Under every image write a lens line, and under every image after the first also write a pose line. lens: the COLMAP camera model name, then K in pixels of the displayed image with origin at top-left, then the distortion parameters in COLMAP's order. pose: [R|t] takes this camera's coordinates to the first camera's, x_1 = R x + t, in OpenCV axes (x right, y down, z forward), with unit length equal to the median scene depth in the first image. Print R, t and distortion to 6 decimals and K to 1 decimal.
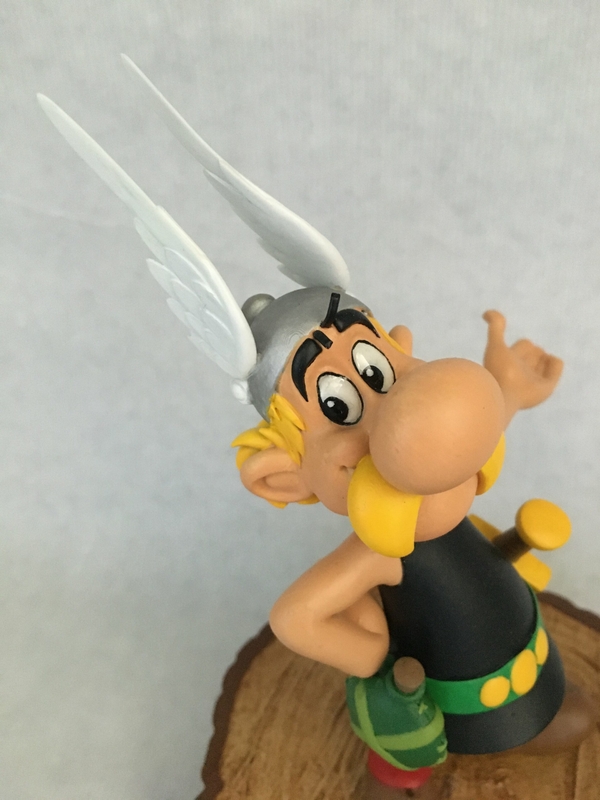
lens RADIAL K [[713.3, 0, 300.8], [0, 713.3, 399.8], [0, 0, 1]] dist [0.089556, -0.177457]
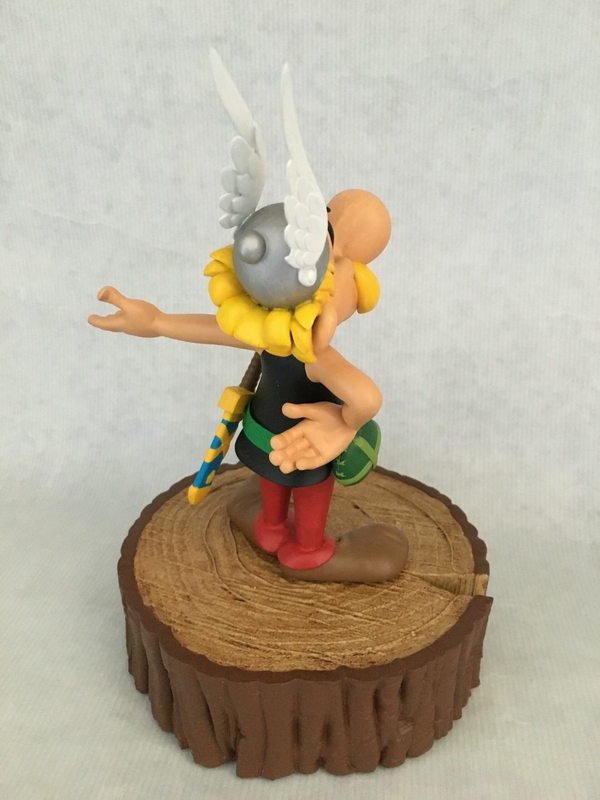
lens RADIAL K [[708.3, 0, 299.1], [0, 708.3, 404.0], [0, 0, 1]] dist [0.091094, -0.154122]
pose [[0.999455, 0.020321, 0.026010, 0.166886], [-0.014873, 0.980748, -0.194713, 0.521762], [-0.029466, 0.194220, 0.980515, -0.486067]]
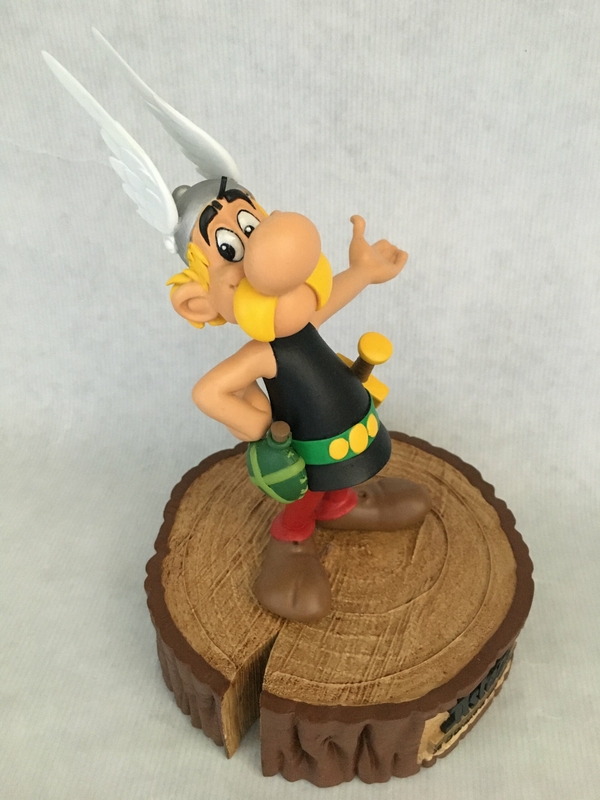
lens RADIAL K [[706.3, 0, 300.0], [0, 706.3, 400.0], [0, 0, 1]] dist [0.097012, -0.164420]
pose [[0.999182, -0.001785, 0.040403, 0.092484], [0.000390, 0.999404, 0.034505, 0.184605], [-0.040440, -0.034461, 0.998587, -0.400524]]
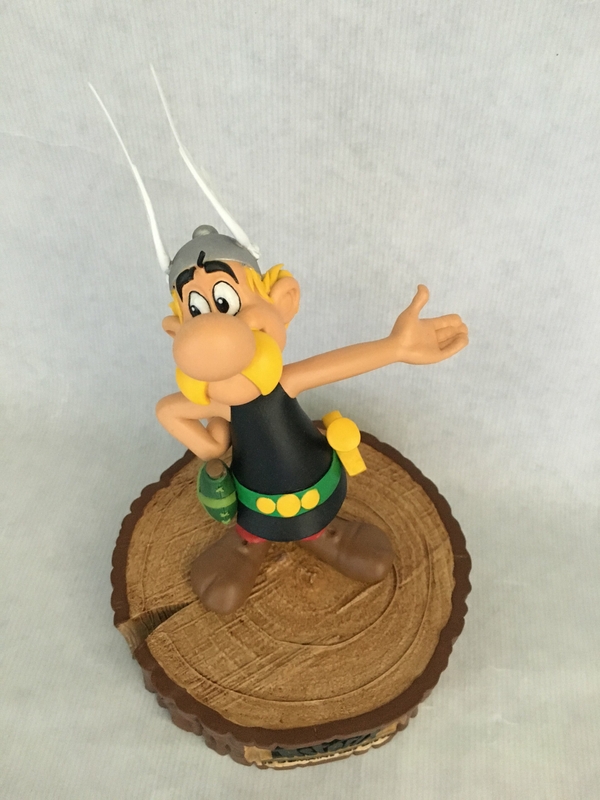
lens RADIAL K [[708.3, 0, 299.1], [0, 708.3, 404.0], [0, 0, 1]] dist [0.091094, -0.154122]
pose [[0.999087, 0.014913, 0.040029, 0.104772], [-0.025581, 0.959344, 0.281079, -0.236670], [-0.034210, -0.281847, 0.958849, -0.341411]]
